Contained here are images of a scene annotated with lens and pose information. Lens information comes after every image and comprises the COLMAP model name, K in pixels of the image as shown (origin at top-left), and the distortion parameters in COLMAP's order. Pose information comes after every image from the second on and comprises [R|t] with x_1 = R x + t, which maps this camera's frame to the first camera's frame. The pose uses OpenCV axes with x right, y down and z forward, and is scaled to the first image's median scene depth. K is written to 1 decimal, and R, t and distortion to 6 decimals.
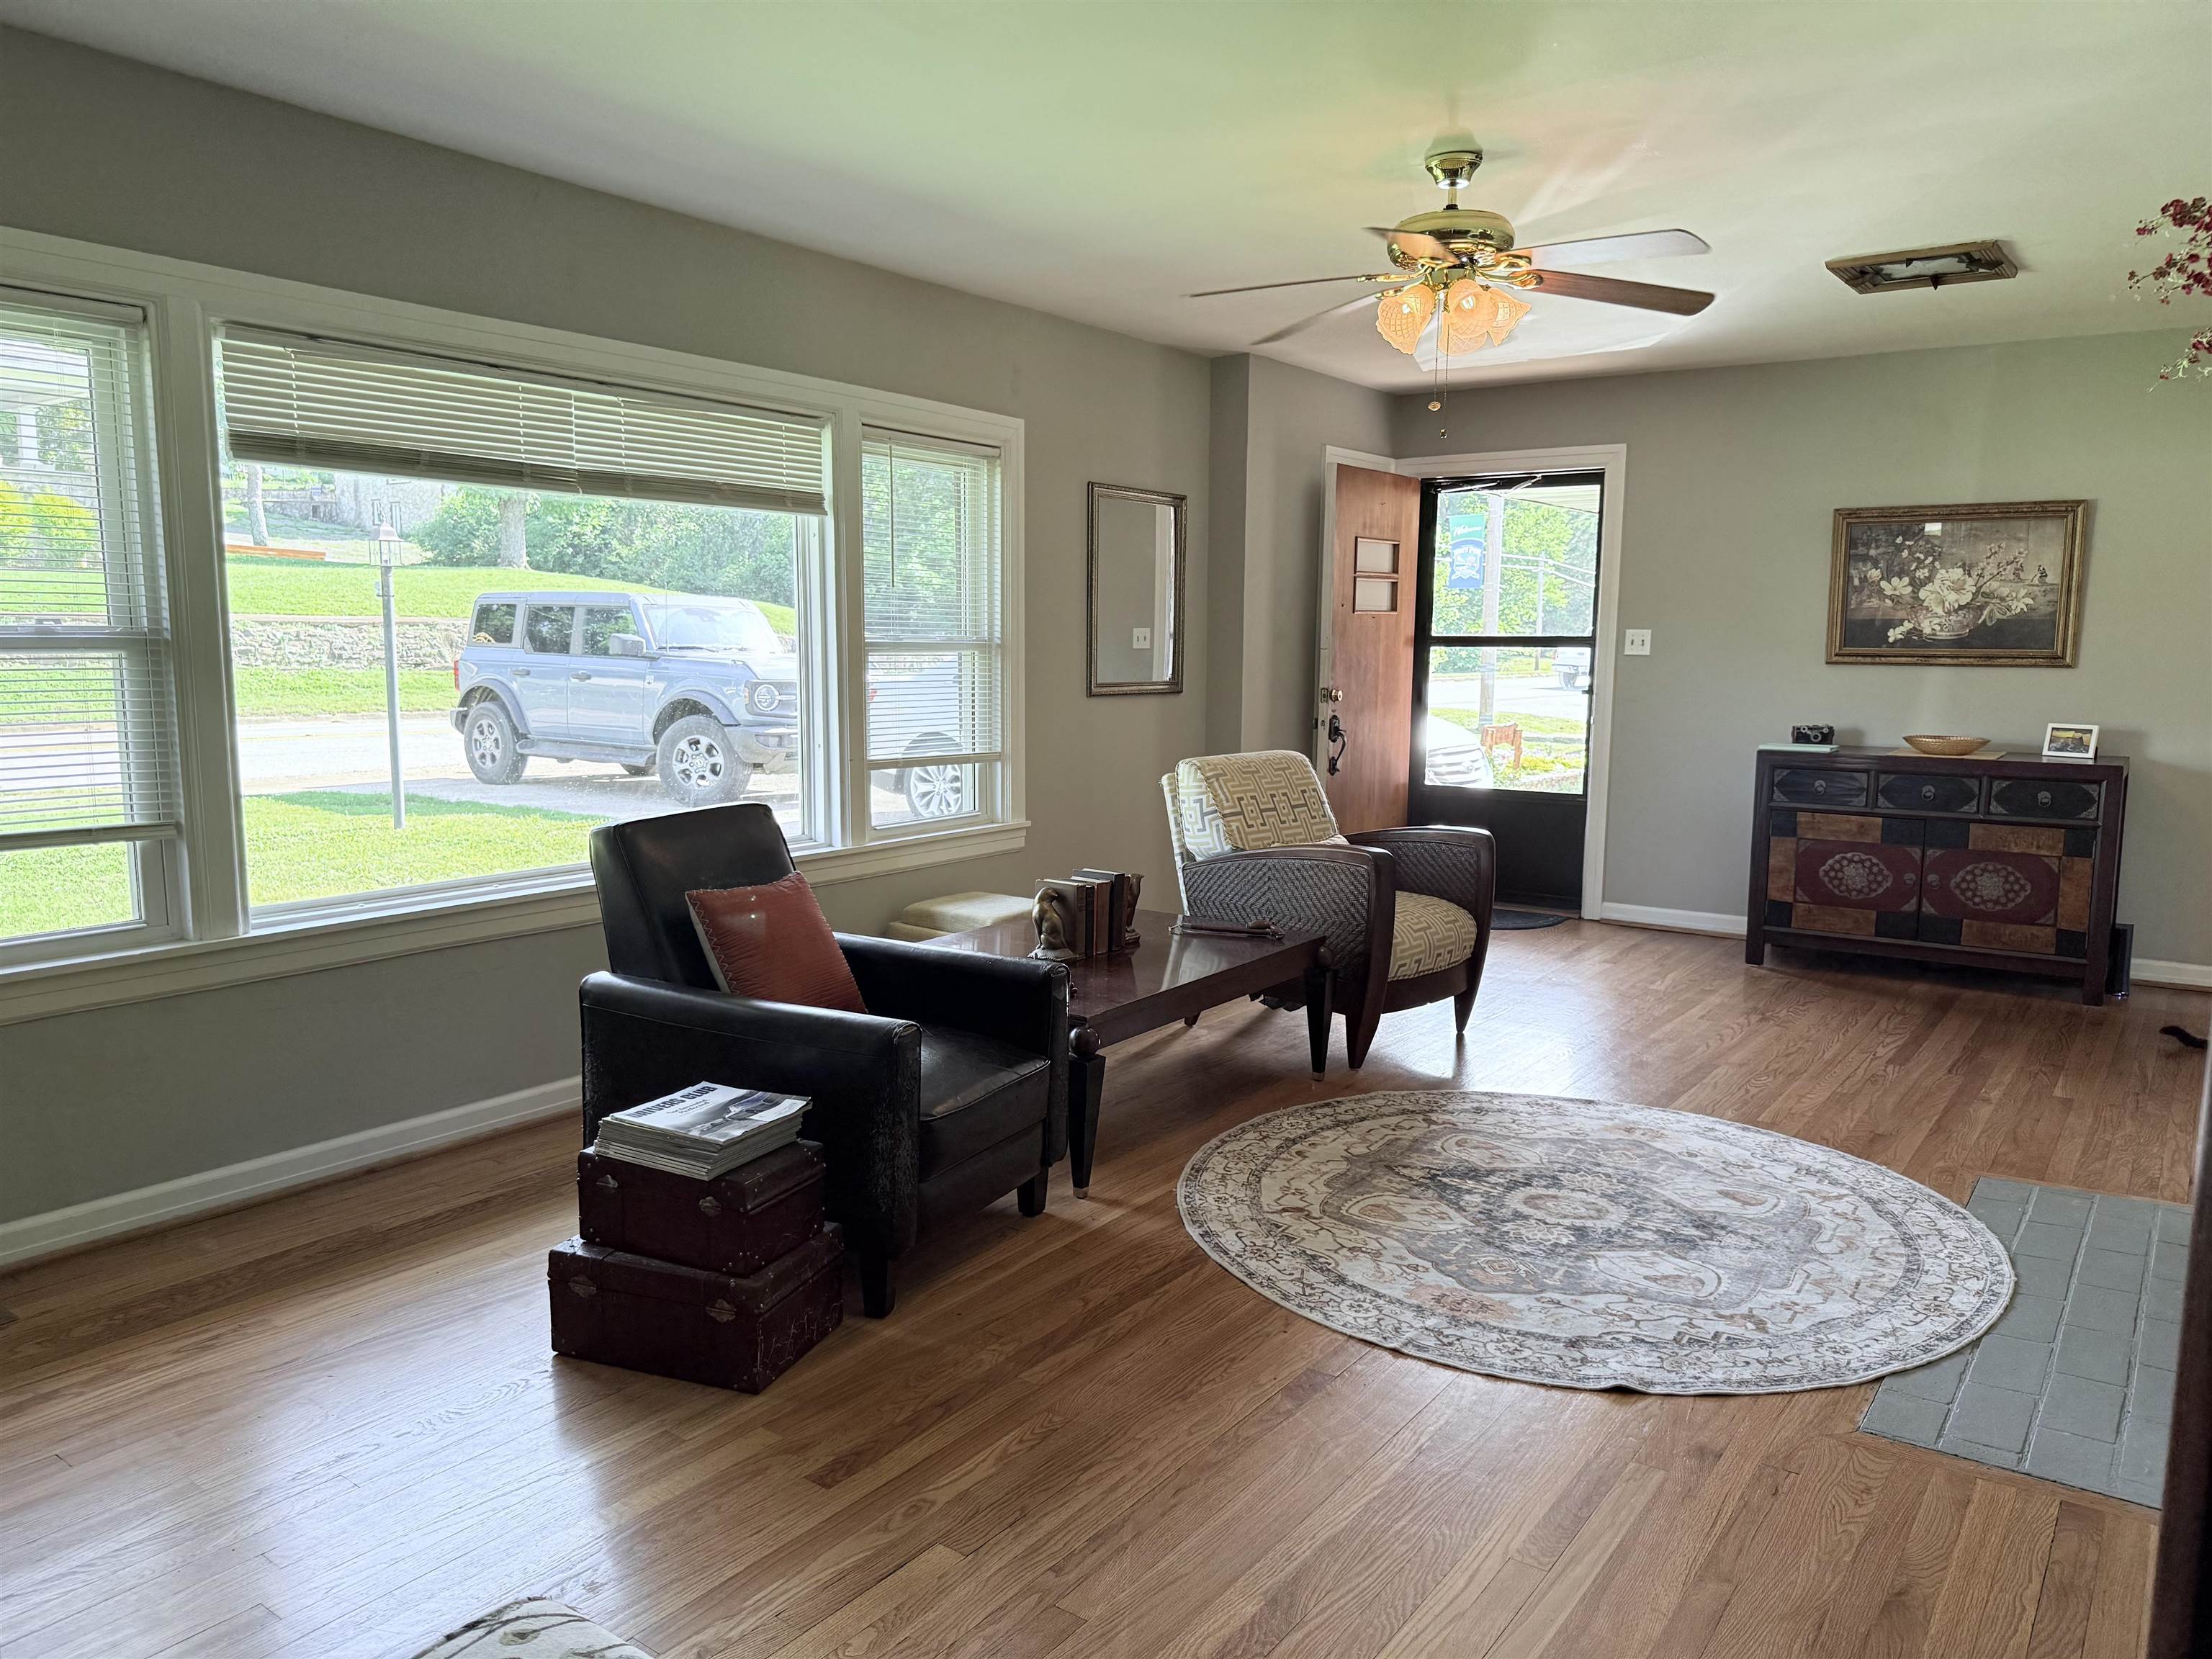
lens RADIAL K [[1539.8, 0, 1084.9], [0, 1539.8, 818.4], [0, 0, 1]] dist [0.010636, -0.012462]
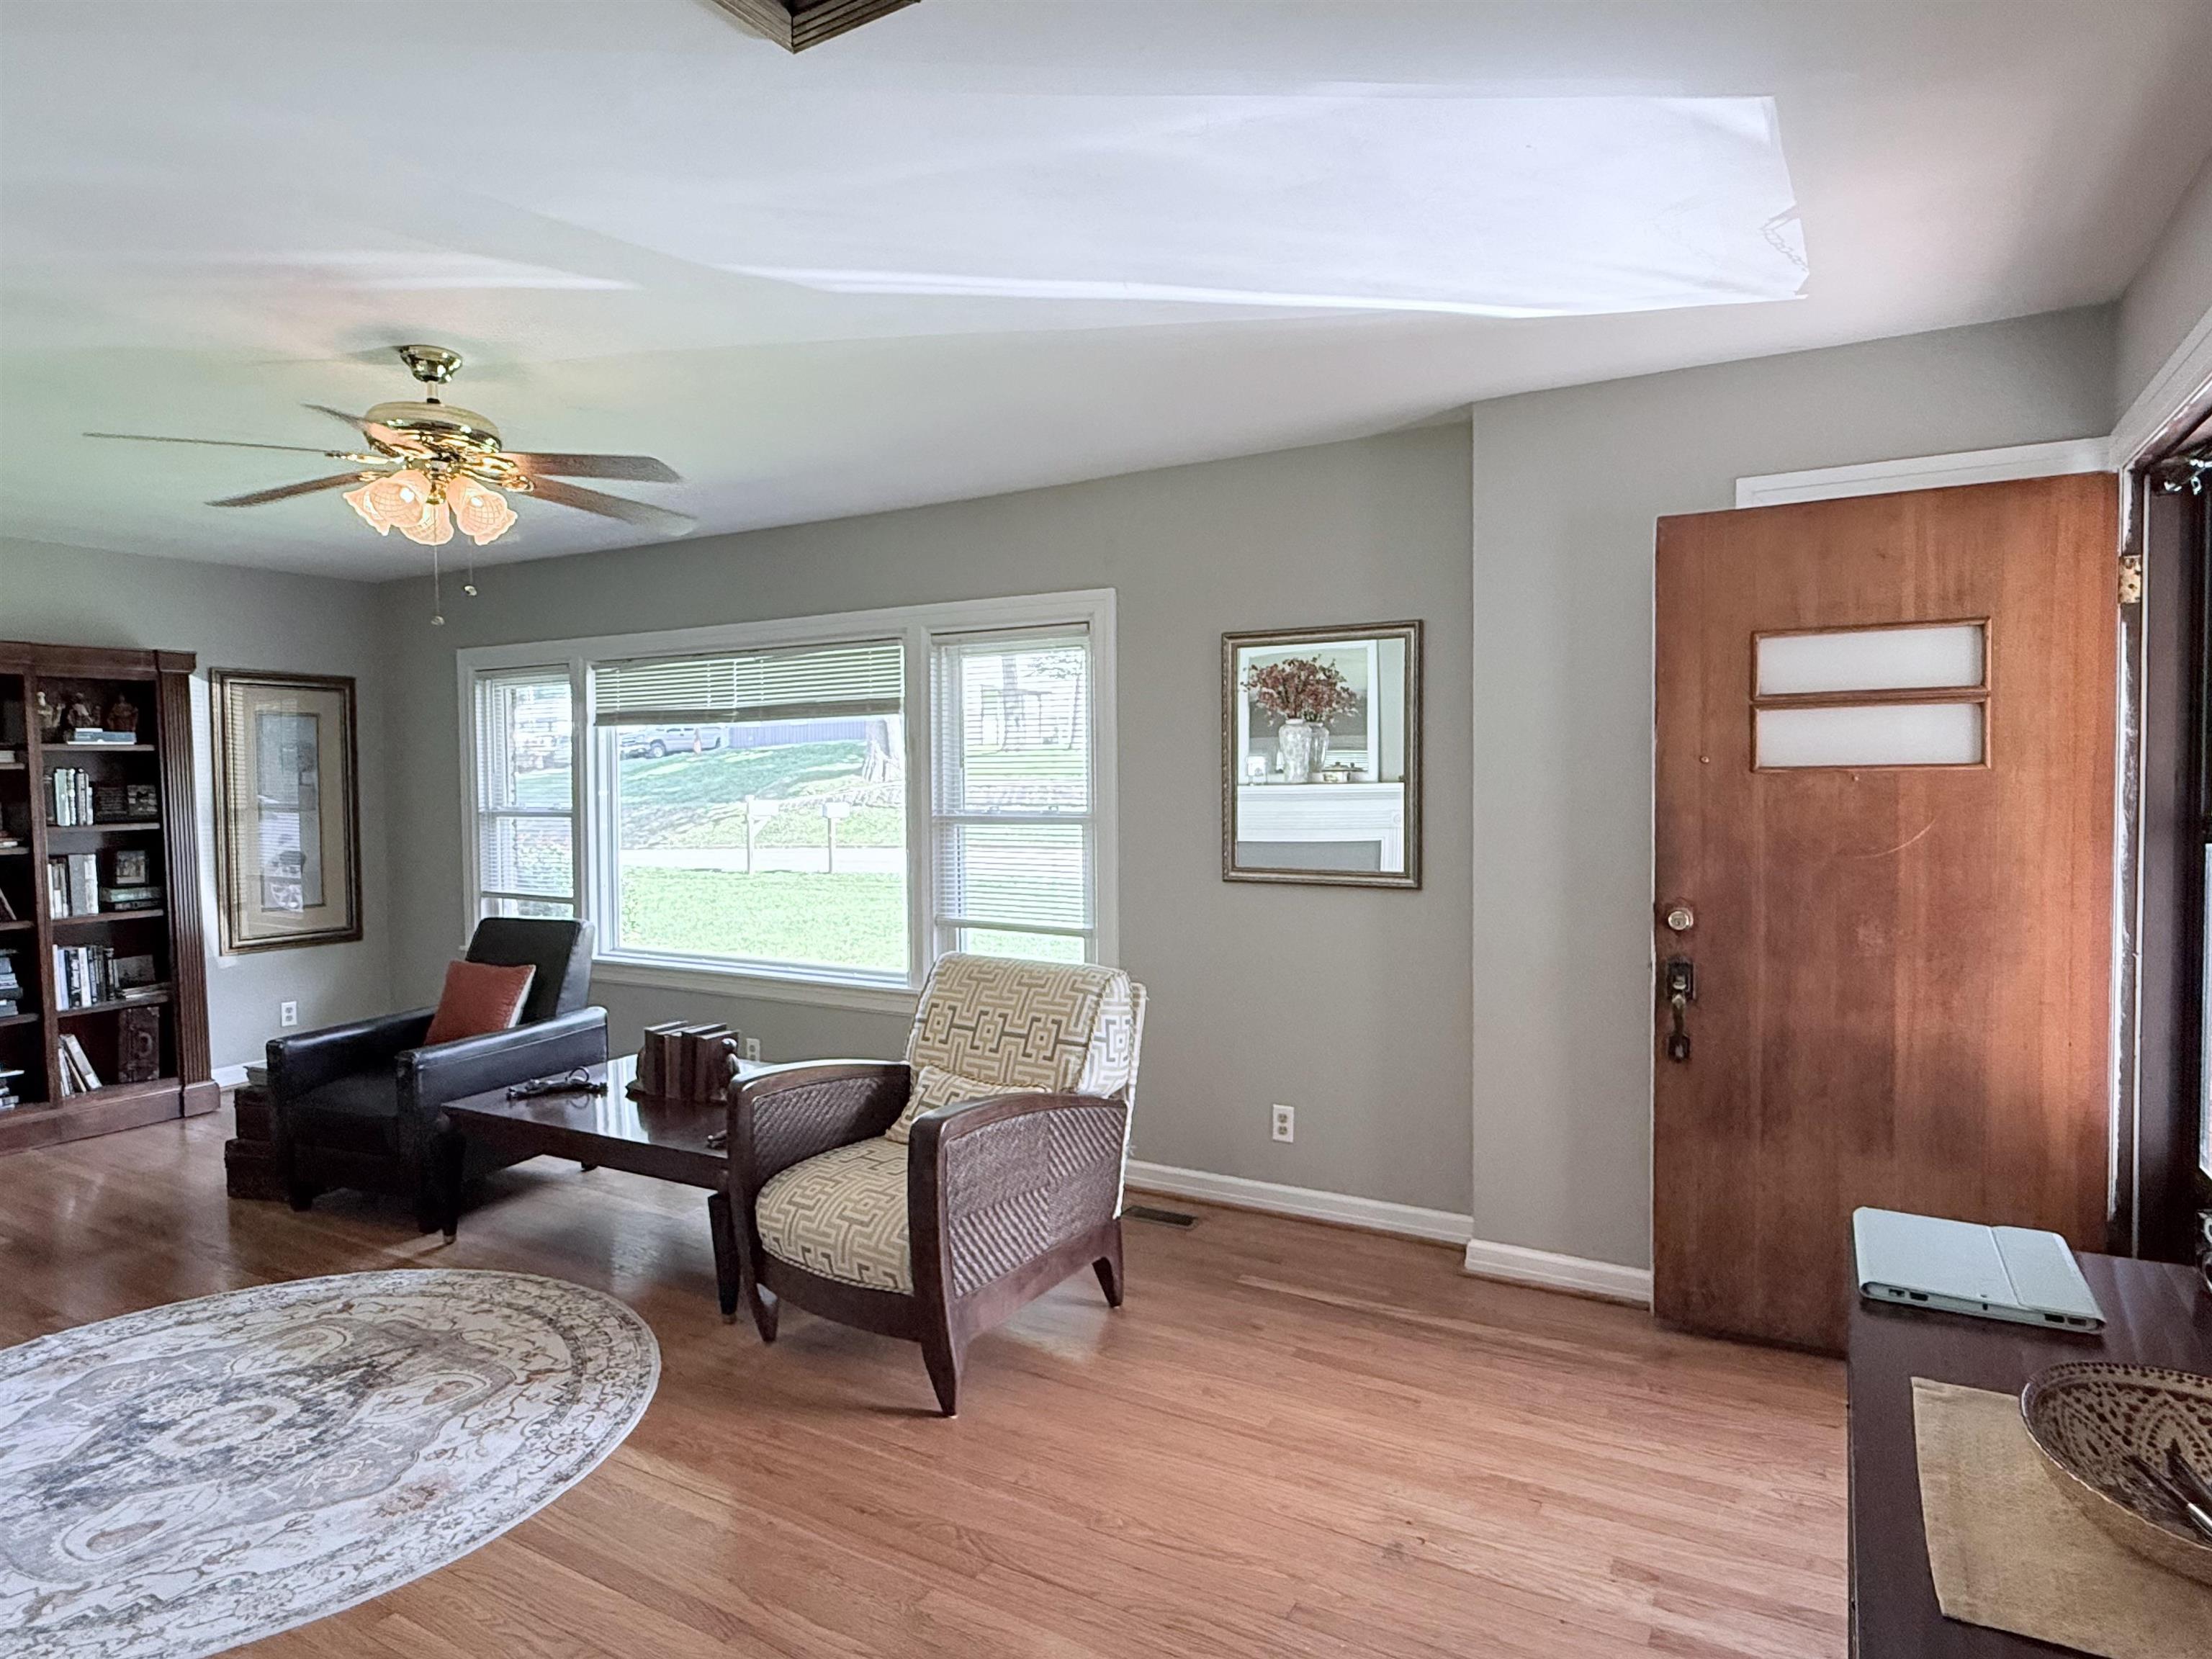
lens RADIAL K [[1275.2, 0, 1096.1], [0, 1275.2, 828.4], [0, 0, 1]] dist [-0.002465, 0.003188]
pose [[0.108093, 0.024889, -0.993829, 1.128653], [-0.112601, 0.993560, 0.012635, -0.181973], [0.987743, 0.110540, 0.110200, 1.386642]]
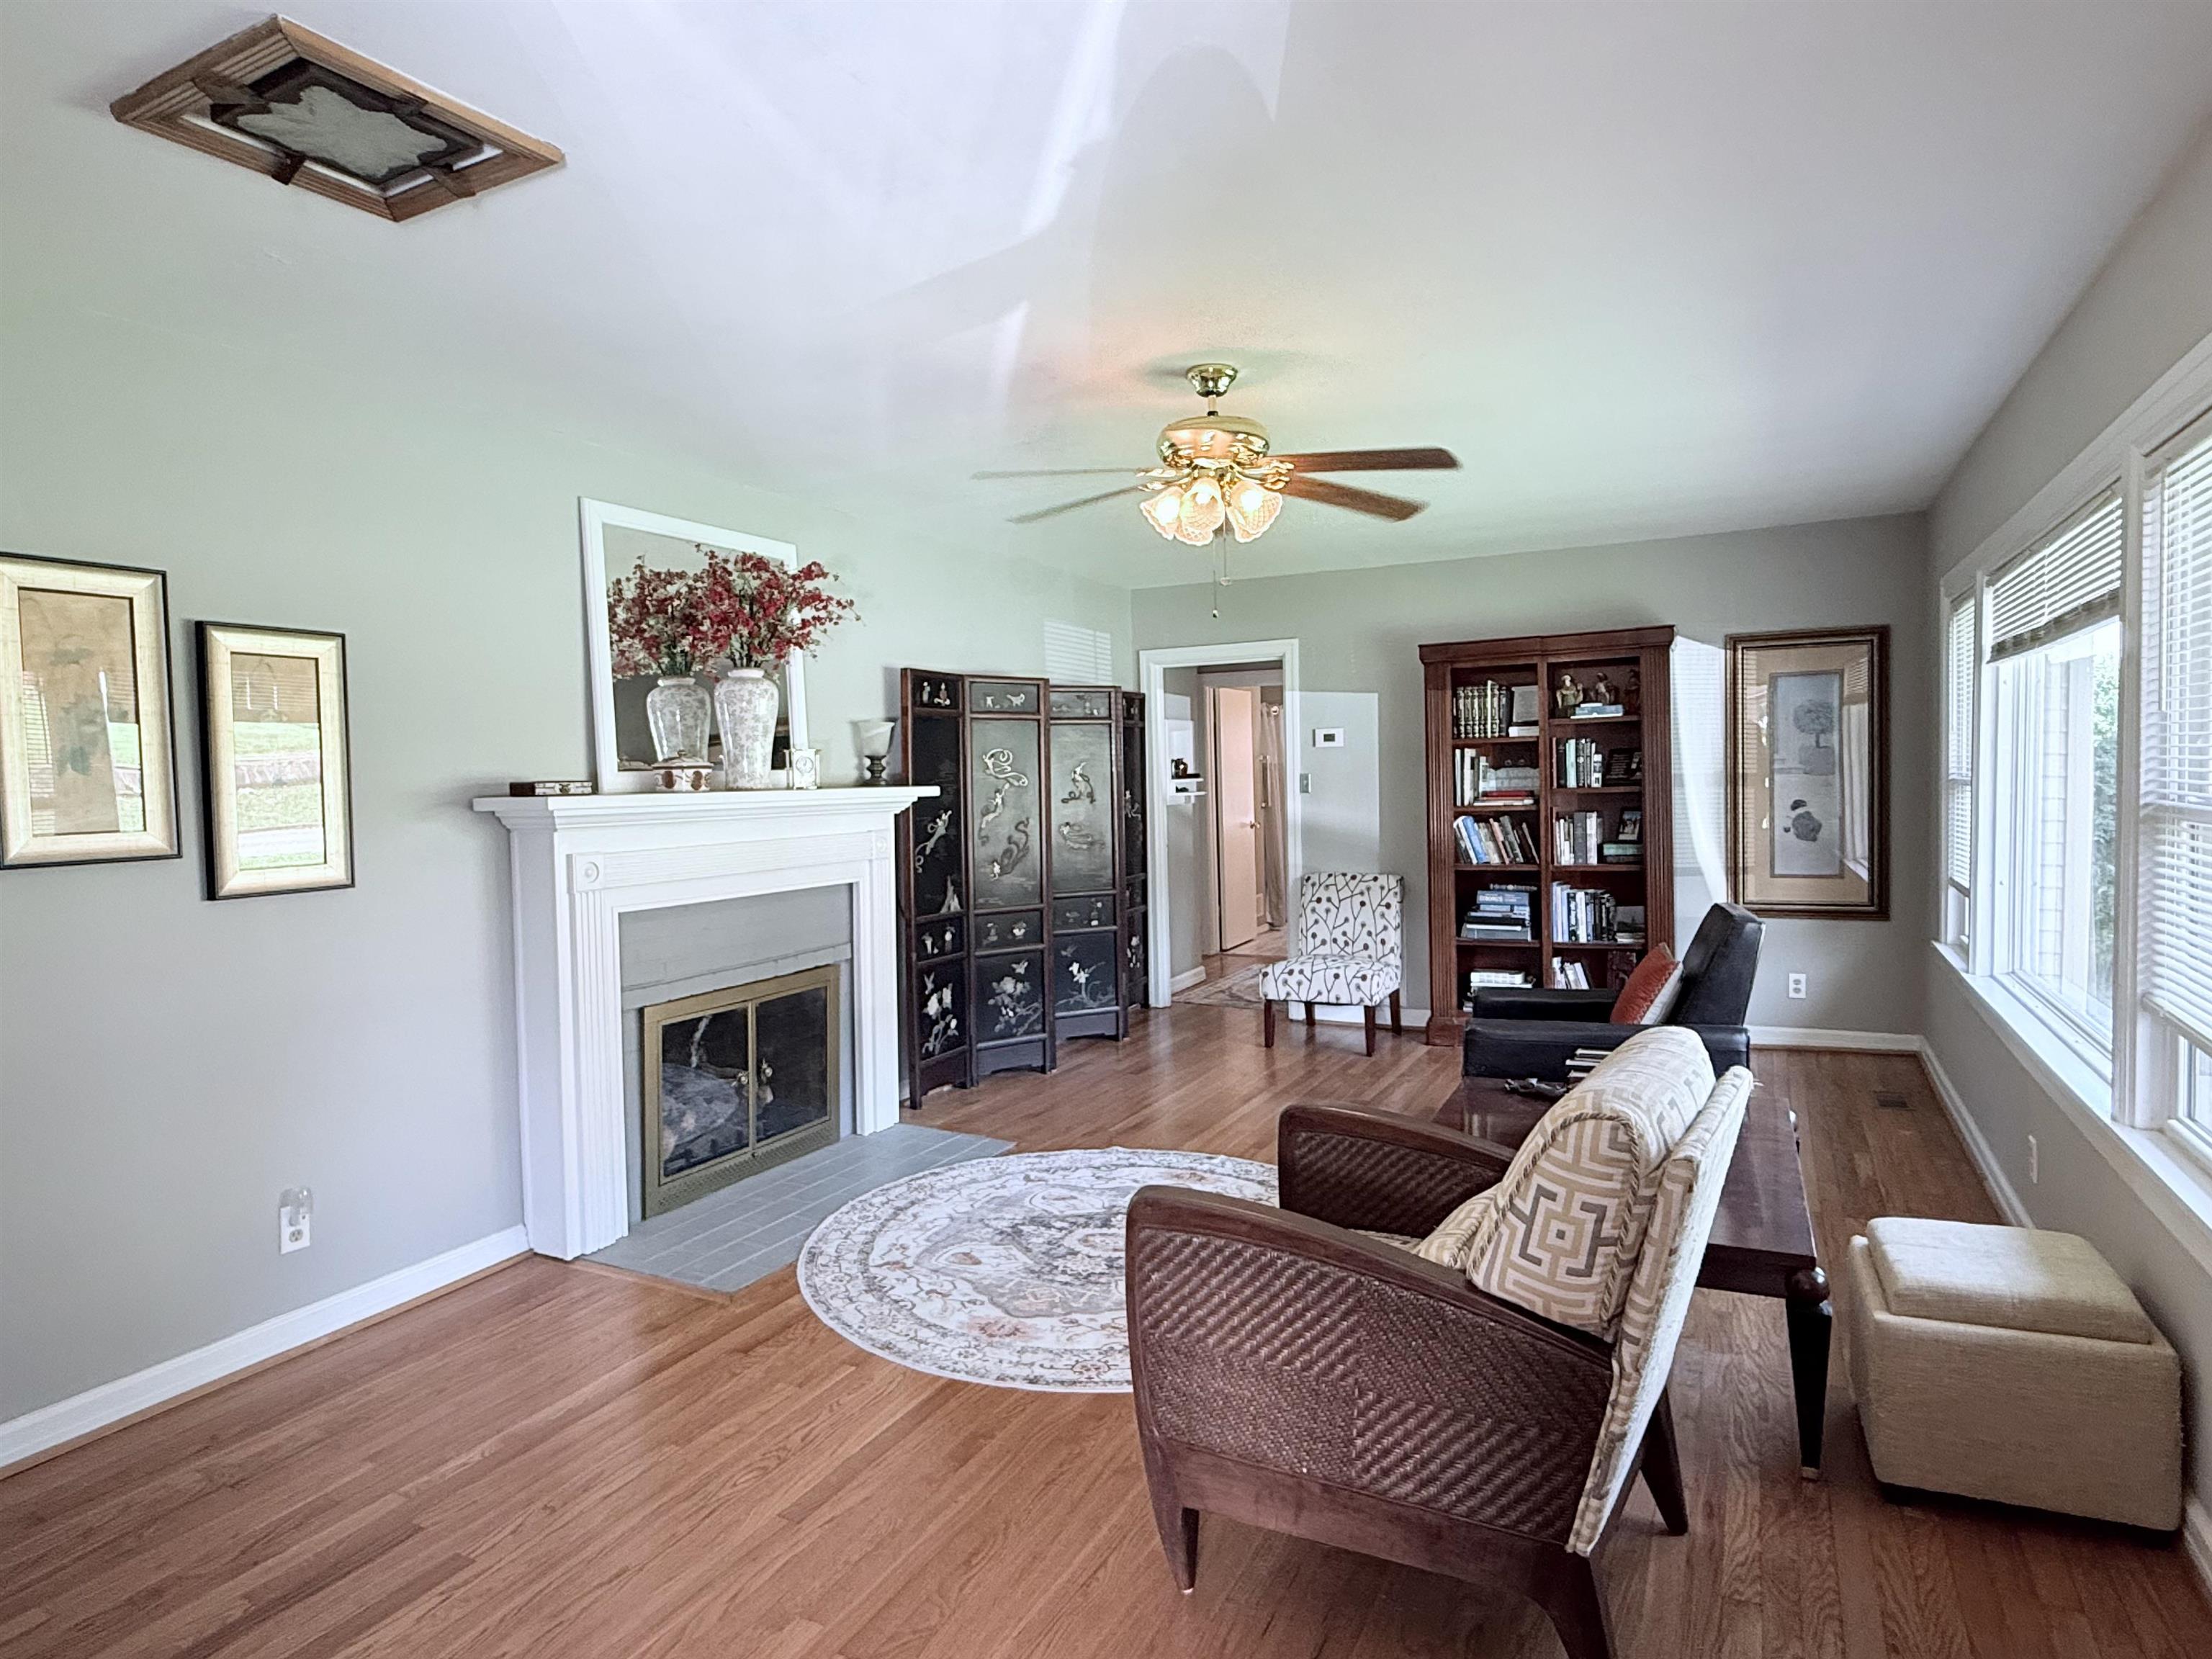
lens RADIAL K [[1275.2, 0, 1101.6], [0, 1275.2, 827.8], [0, 0, 1]] dist [-0.002465, 0.003188]
pose [[-0.985712, 0.021742, -0.167029, 0.481730], [-0.005819, 0.986647, 0.162769, -0.254825], [0.168338, 0.161416, -0.972423, 1.946185]]
